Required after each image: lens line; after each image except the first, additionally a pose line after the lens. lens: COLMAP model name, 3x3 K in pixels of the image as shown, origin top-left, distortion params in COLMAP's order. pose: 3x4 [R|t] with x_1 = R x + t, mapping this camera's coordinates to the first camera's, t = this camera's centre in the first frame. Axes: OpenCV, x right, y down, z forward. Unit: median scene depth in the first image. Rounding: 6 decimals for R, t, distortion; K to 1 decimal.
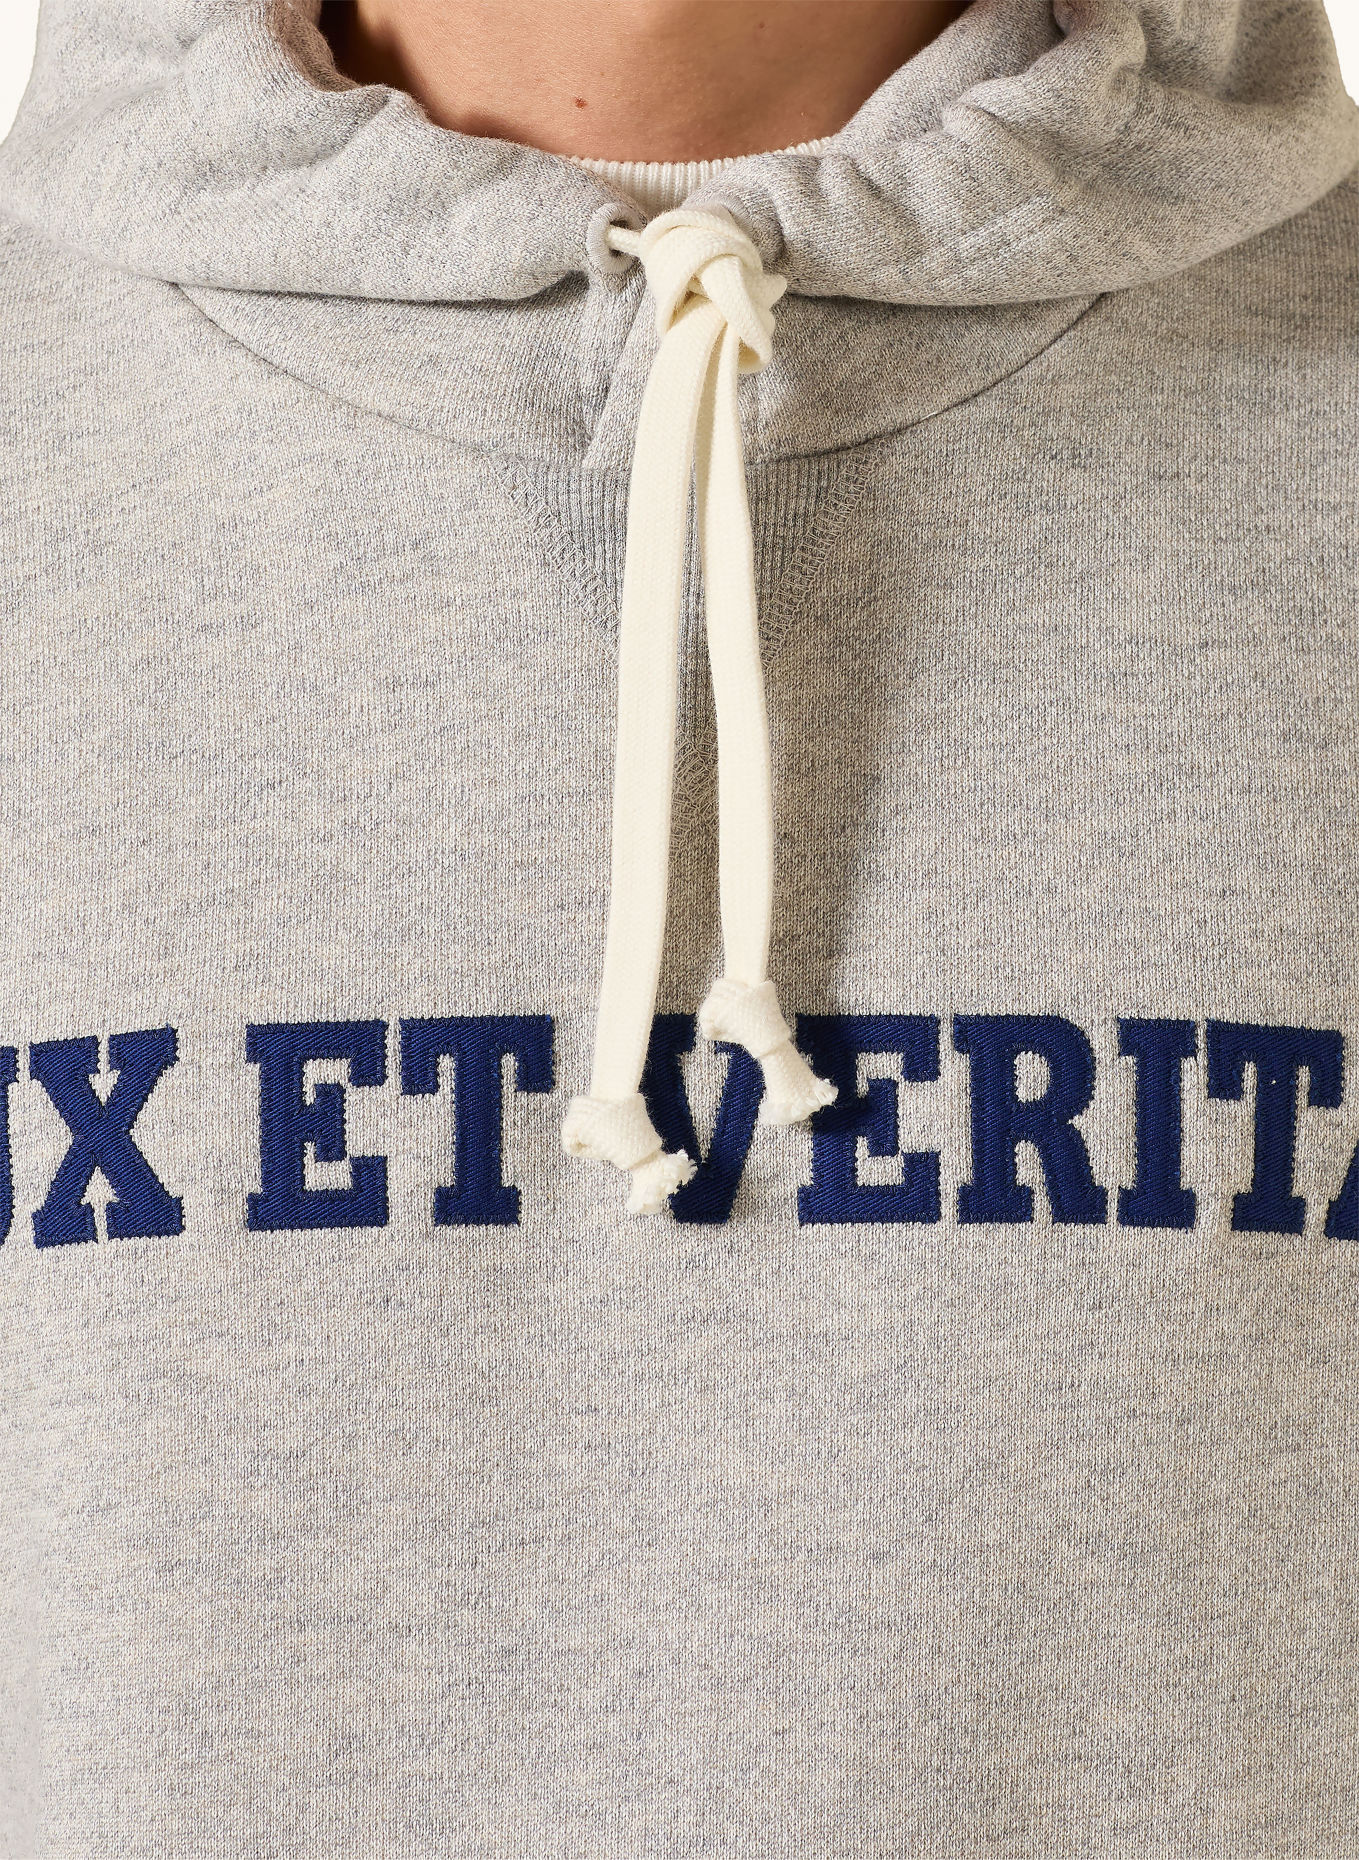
lens RADIAL K [[5435.8, 0, 675.7], [0, 5435.8, 1091.2], [0, 0, 1]] dist [0.959667, -31.345490]
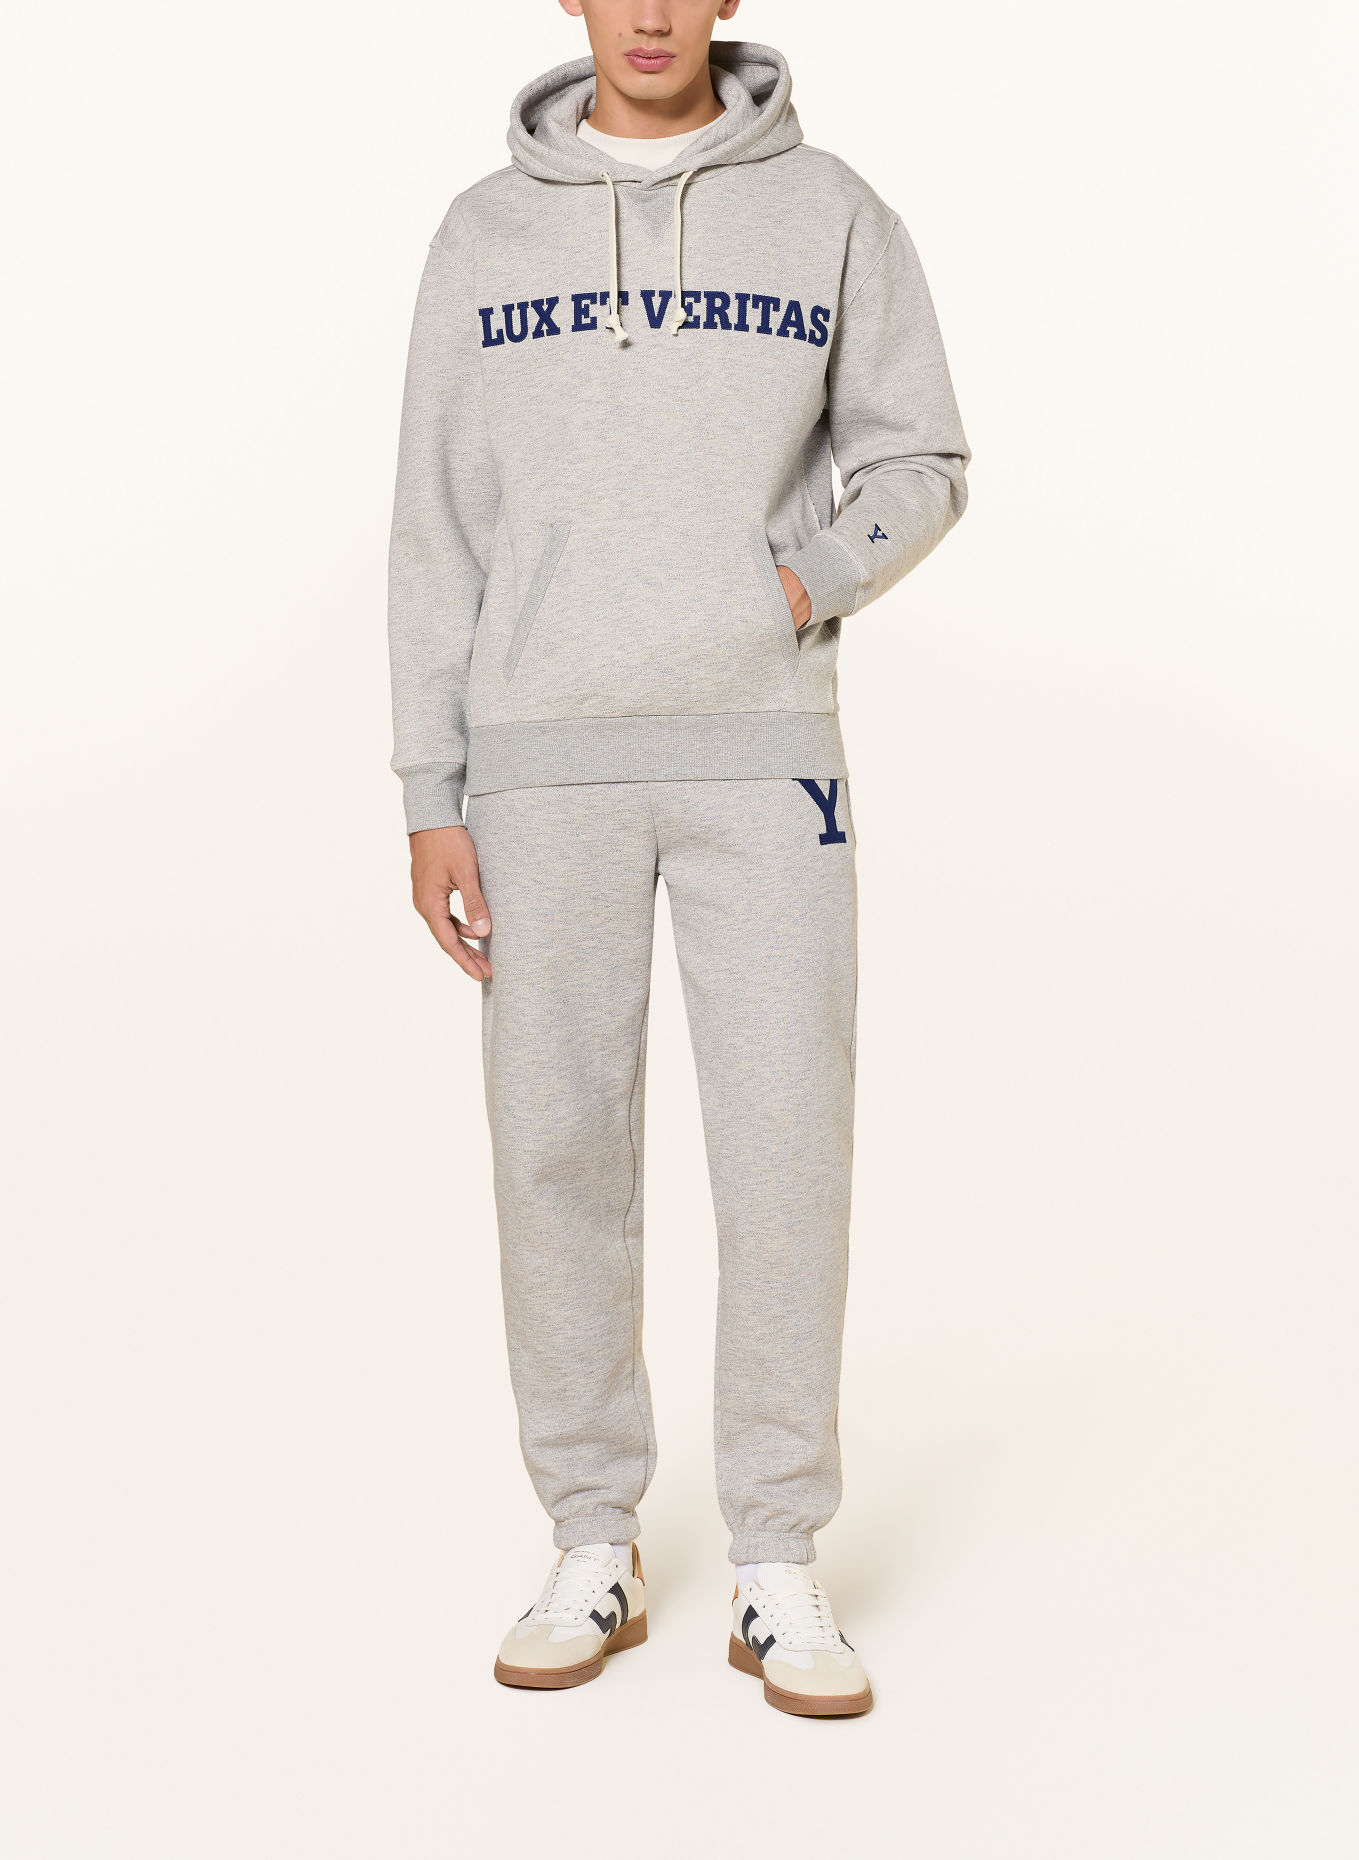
lens RADIAL K [[5435.8, 0, 675.7], [0, 5435.8, 1091.2], [0, 0, 1]] dist [0.959667, -31.345490]
pose [[0.995922, 0.018869, -0.088219, 0.506356], [-0.022330, 0.999012, -0.038415, 0.965881], [0.087407, 0.040229, 0.995360, -4.254565]]
